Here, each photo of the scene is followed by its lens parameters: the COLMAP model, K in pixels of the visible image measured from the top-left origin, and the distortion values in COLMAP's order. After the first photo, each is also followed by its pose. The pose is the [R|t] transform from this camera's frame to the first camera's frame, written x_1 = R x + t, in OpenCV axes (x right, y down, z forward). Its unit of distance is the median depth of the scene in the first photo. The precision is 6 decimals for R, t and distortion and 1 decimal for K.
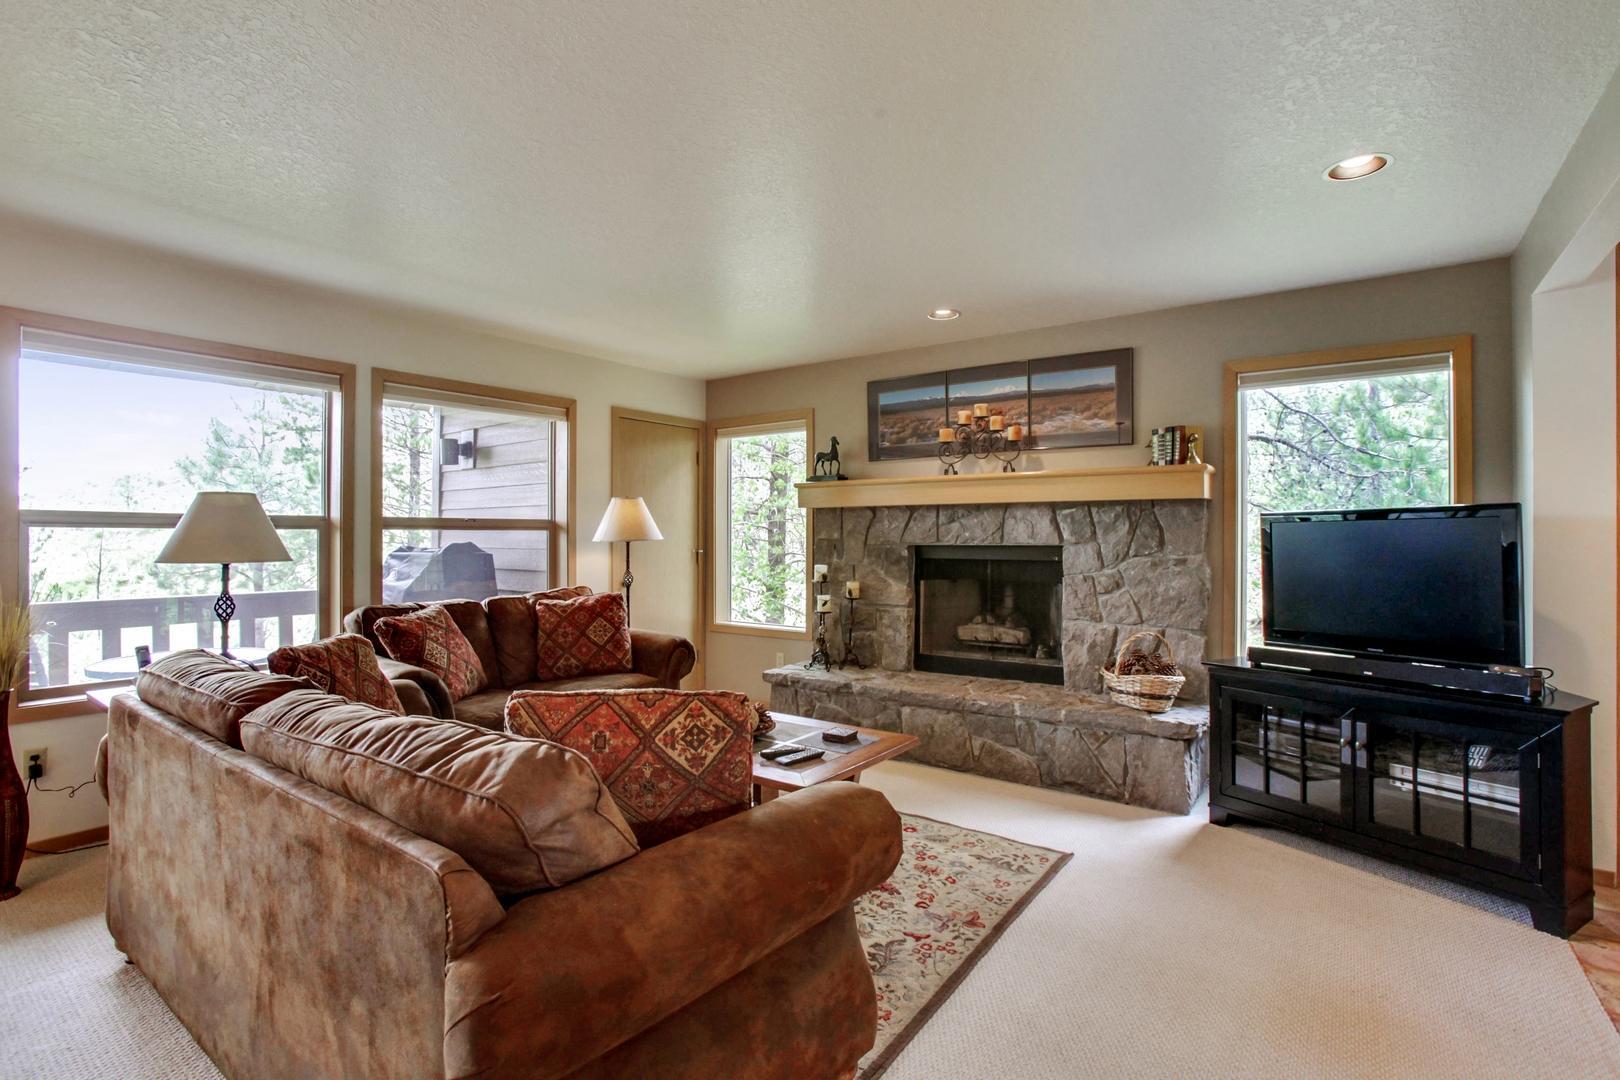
lens RADIAL K [[804.3, 0, 810.0], [0, 804.3, 540.0], [0, 0, 1]] dist [-0.000781, 0.000280]
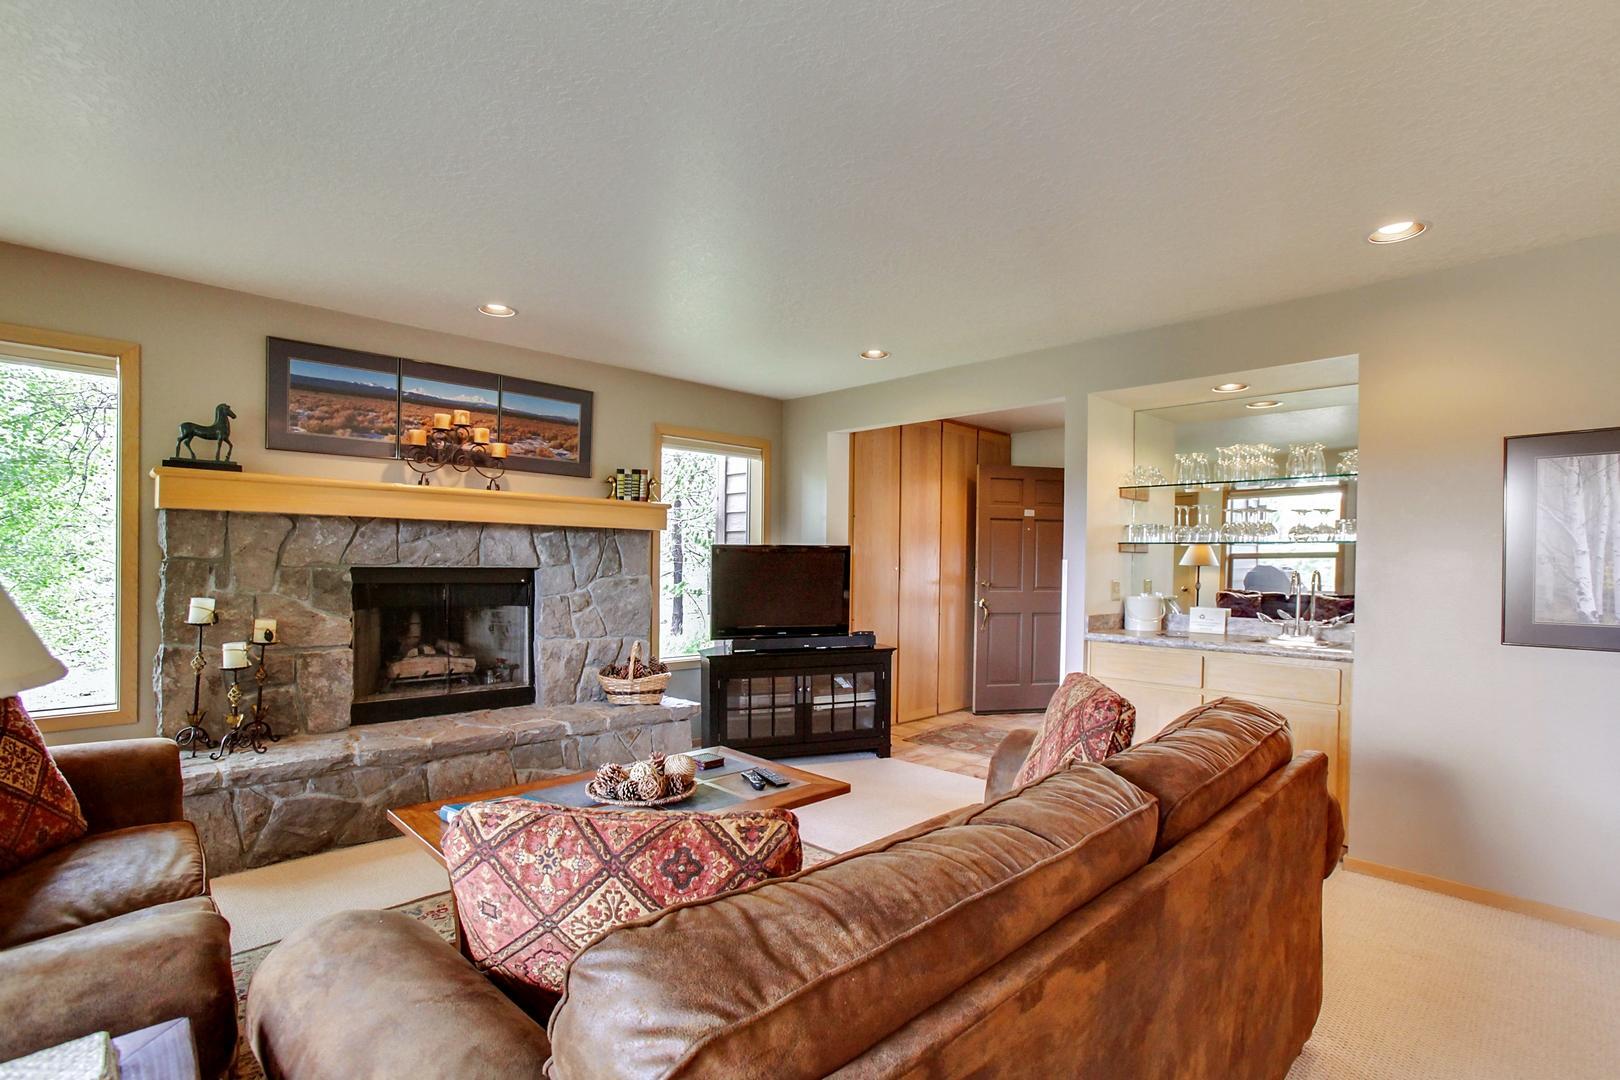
lens RADIAL K [[793.8, 0, 805.2], [0, 793.8, 576.4], [0, 0, 1]] dist [-0.053258, 0.037113]
pose [[0.184207, -0.016237, 0.982753, -0.586369], [-0.012870, 0.999738, 0.018930, -0.005227], [-0.982803, -0.016136, 0.183950, 0.460790]]
